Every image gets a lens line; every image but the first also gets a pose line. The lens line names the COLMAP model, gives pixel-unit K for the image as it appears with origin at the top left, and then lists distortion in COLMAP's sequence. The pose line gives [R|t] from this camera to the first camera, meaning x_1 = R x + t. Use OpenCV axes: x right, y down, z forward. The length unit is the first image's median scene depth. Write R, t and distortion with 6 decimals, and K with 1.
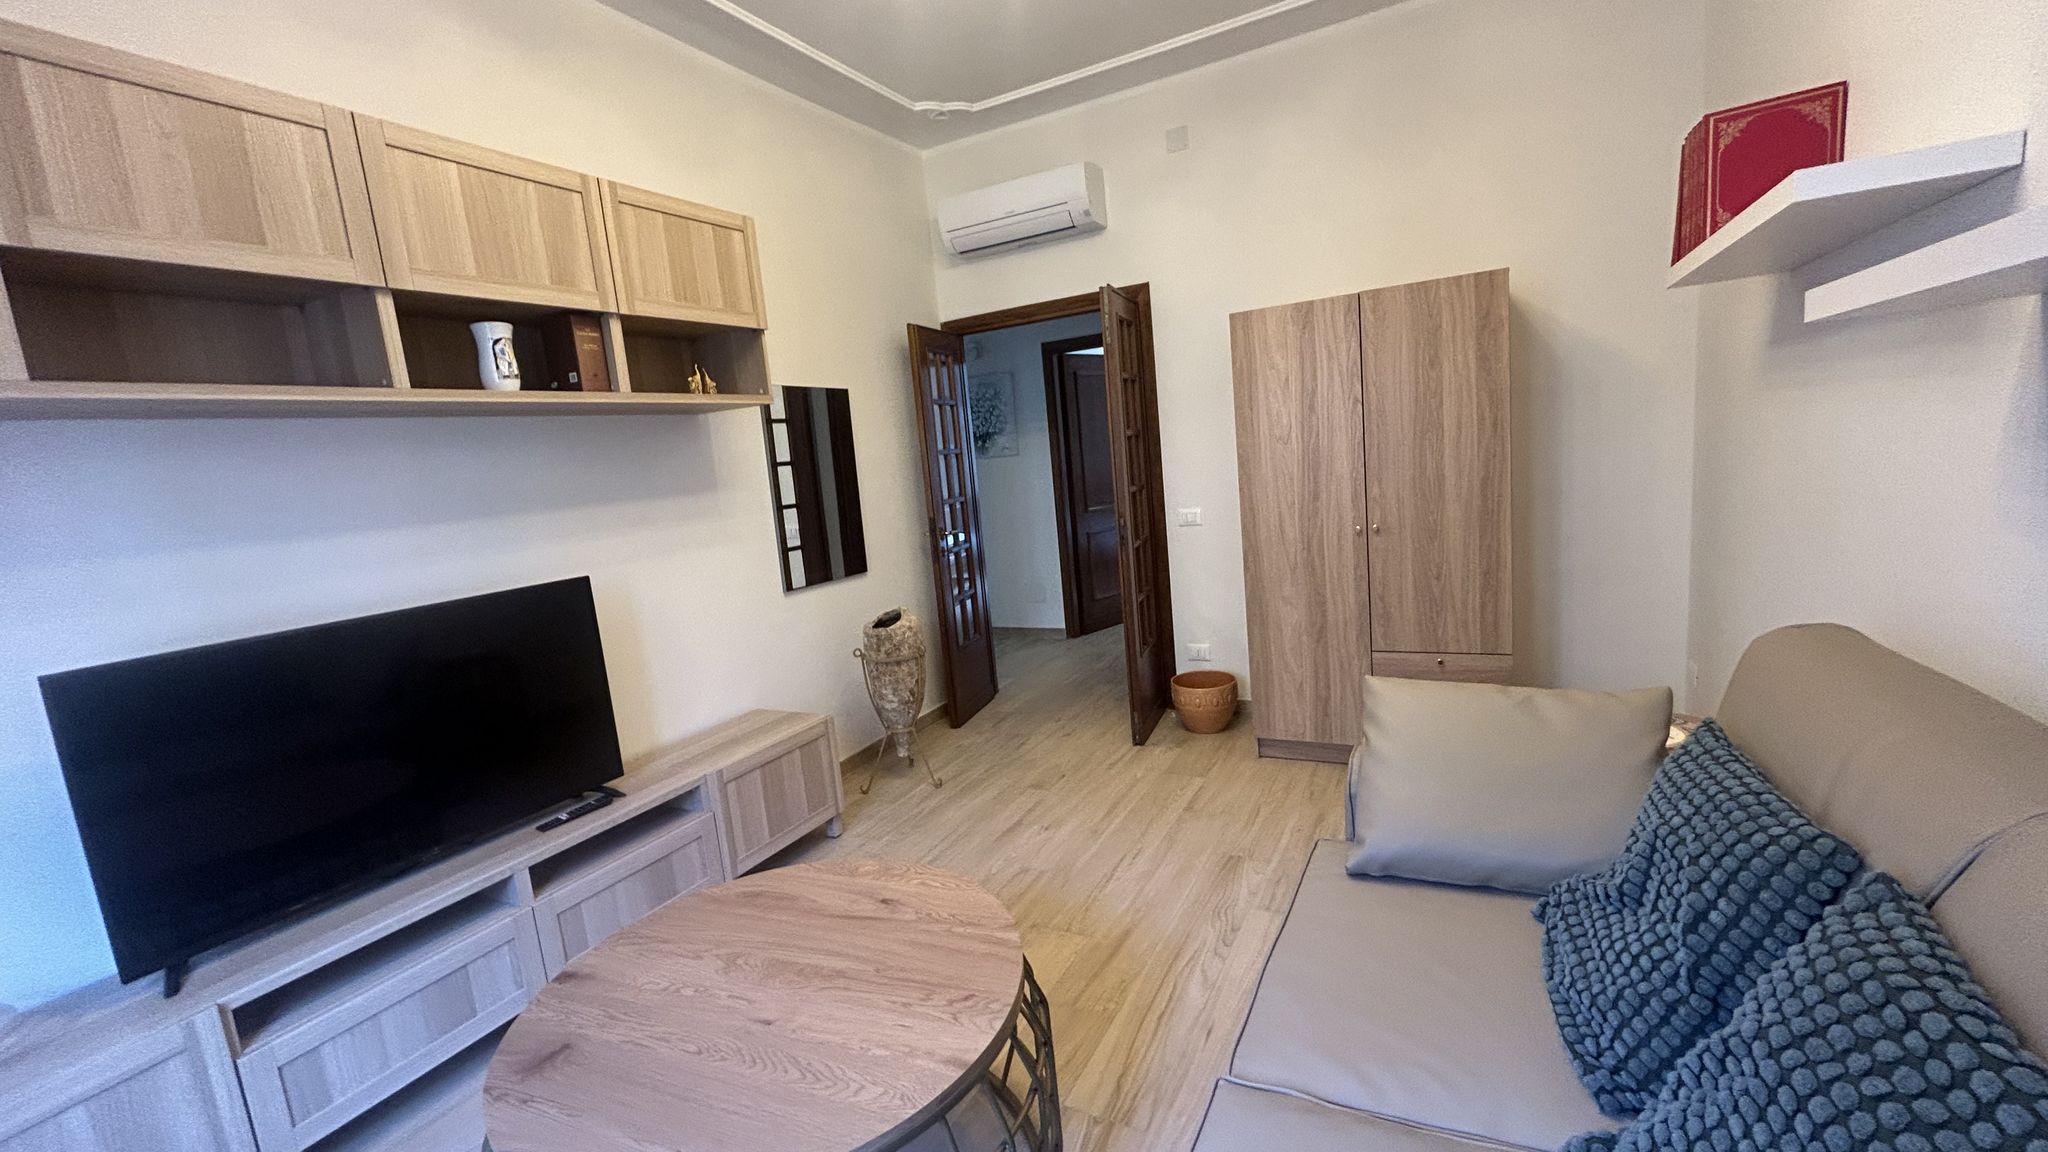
lens RADIAL K [[836.5, 0, 1029.2], [0, 836.5, 575.6], [0, 0, 1]] dist [0.003166, 0.001385]
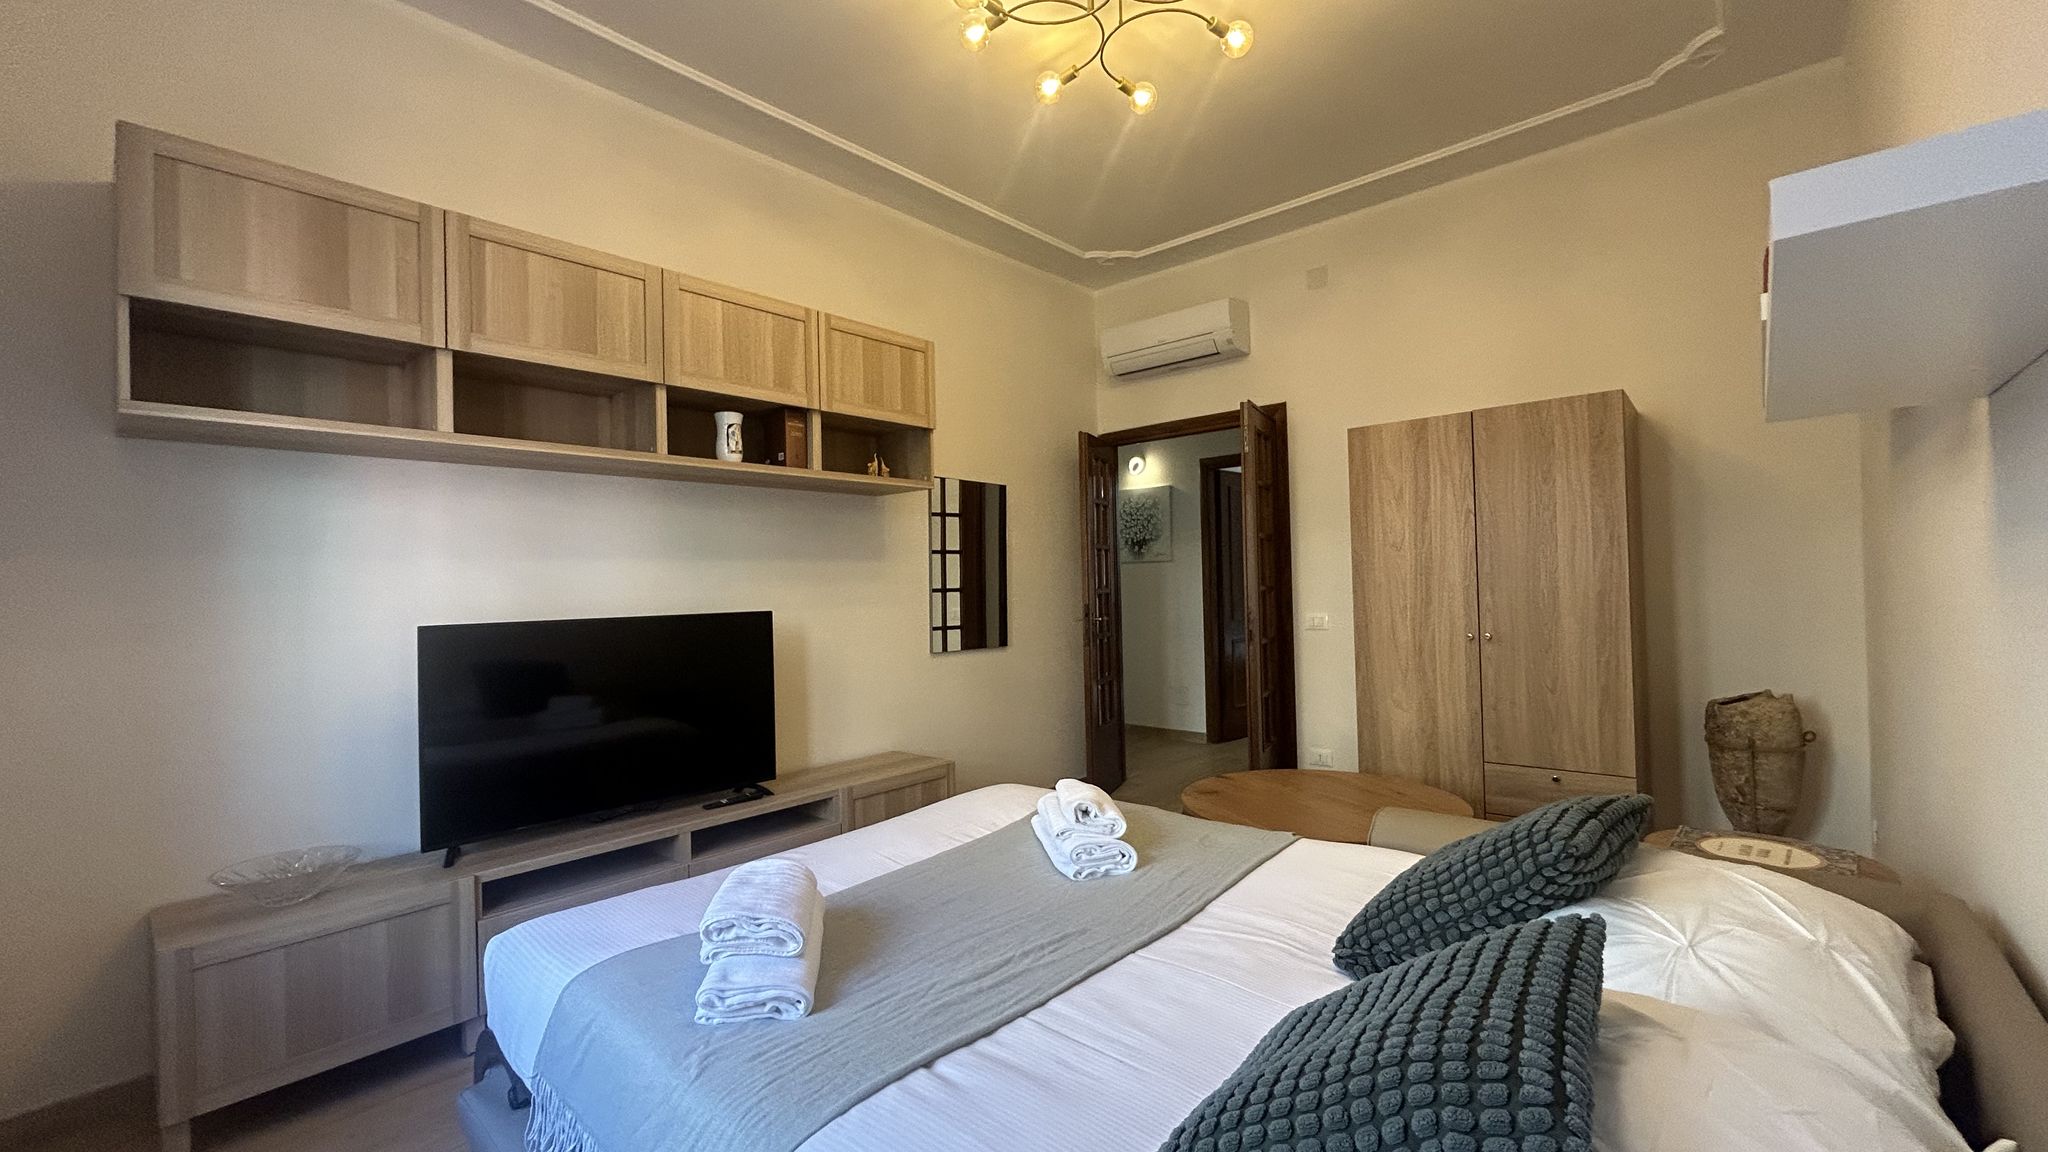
lens RADIAL K [[836.5, 0, 1027.2], [0, 836.5, 572.0], [0, 0, 1]] dist [0.003166, 0.001385]
pose [[0.971653, 0.065509, -0.227154, 0.106654], [-0.098215, 0.985855, -0.135804, 0.063327], [0.215045, 0.154264, 0.964343, -0.113030]]
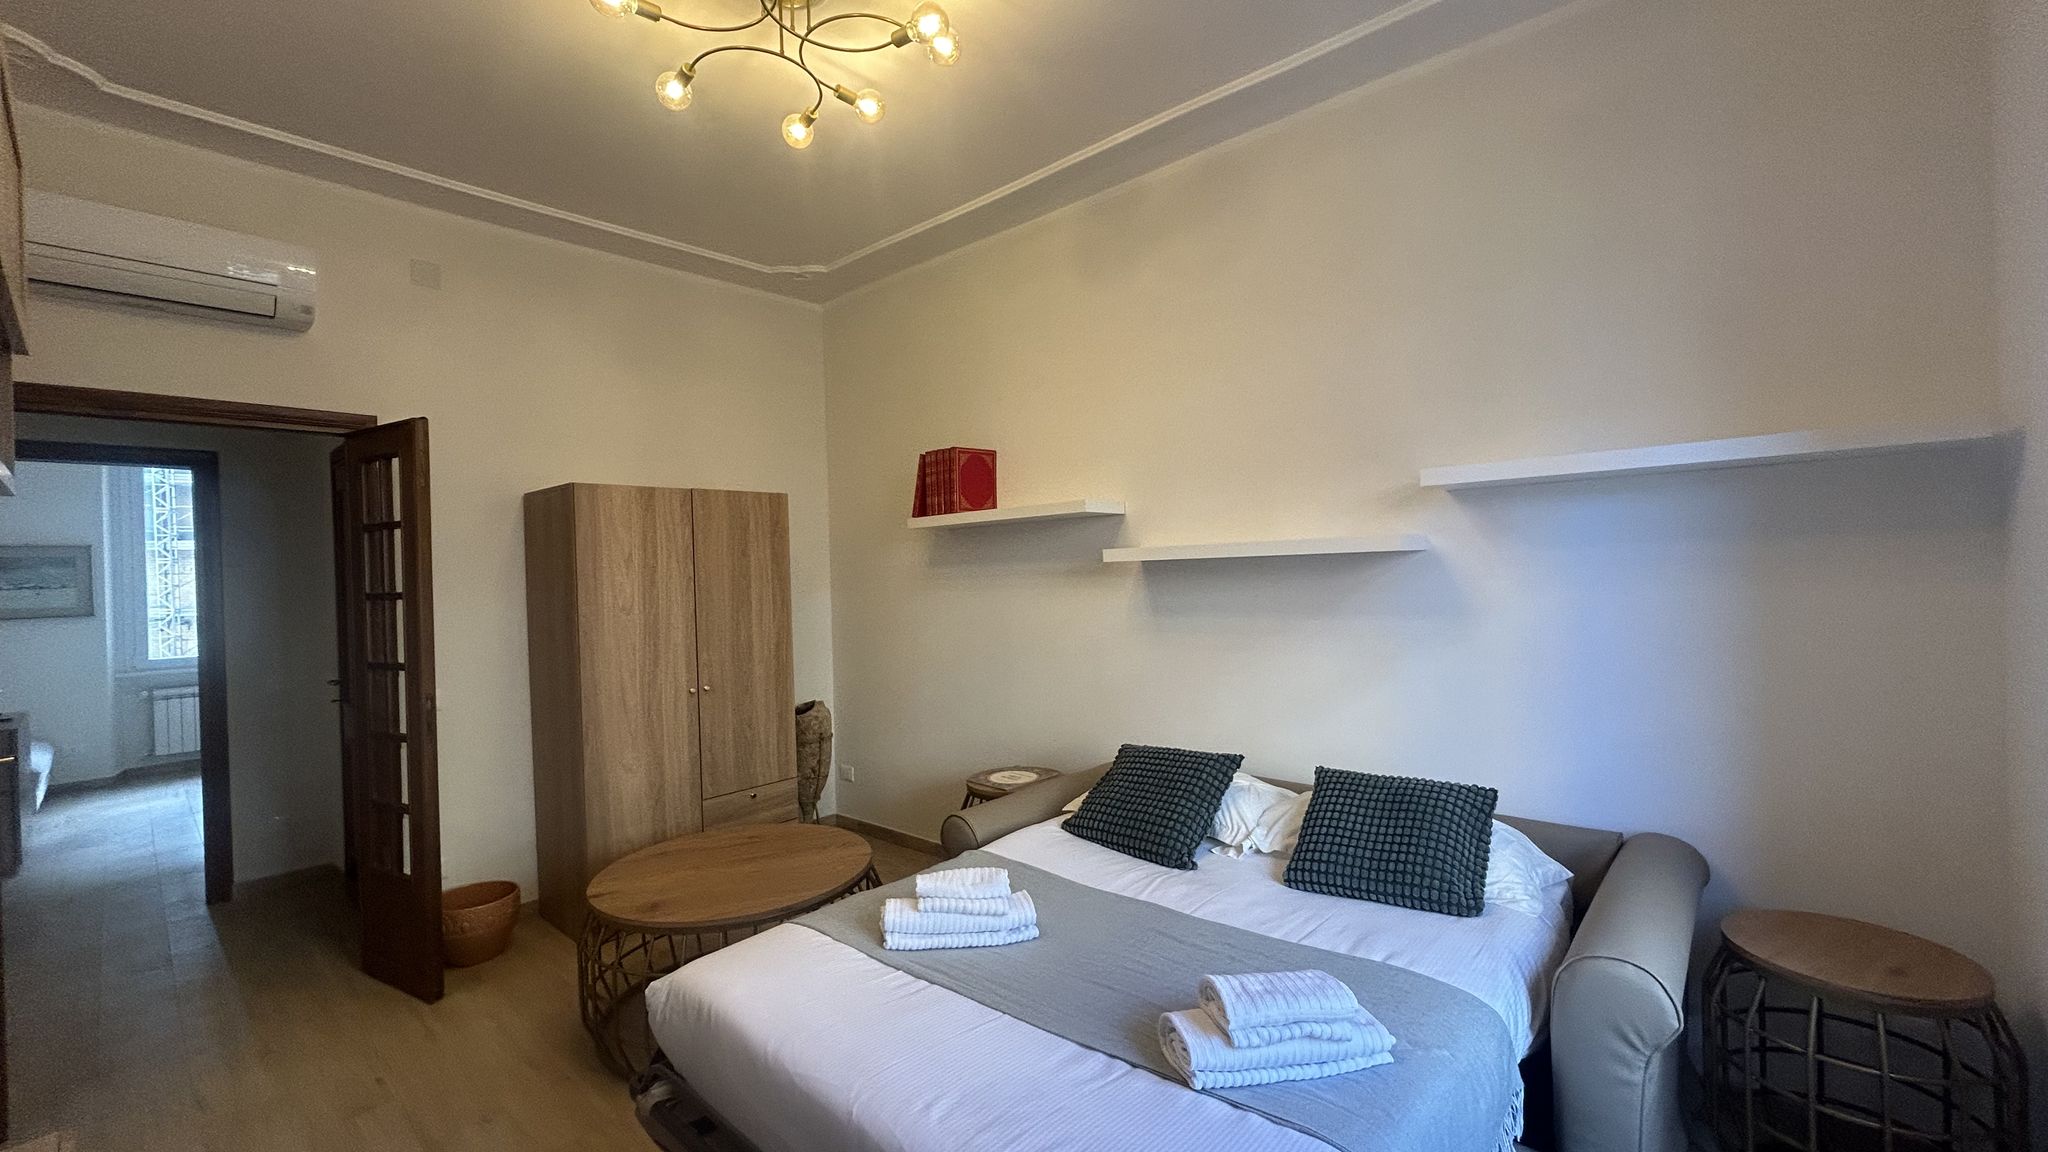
lens RADIAL K [[836.5, 0, 1020.3], [0, 836.5, 573.0], [0, 0, 1]] dist [0.003166, 0.001385]
pose [[0.229471, 0.079972, 0.970024, -0.667171], [0.153595, 0.981156, -0.117224, -0.011783], [-0.961120, 0.175890, 0.212864, 0.336801]]
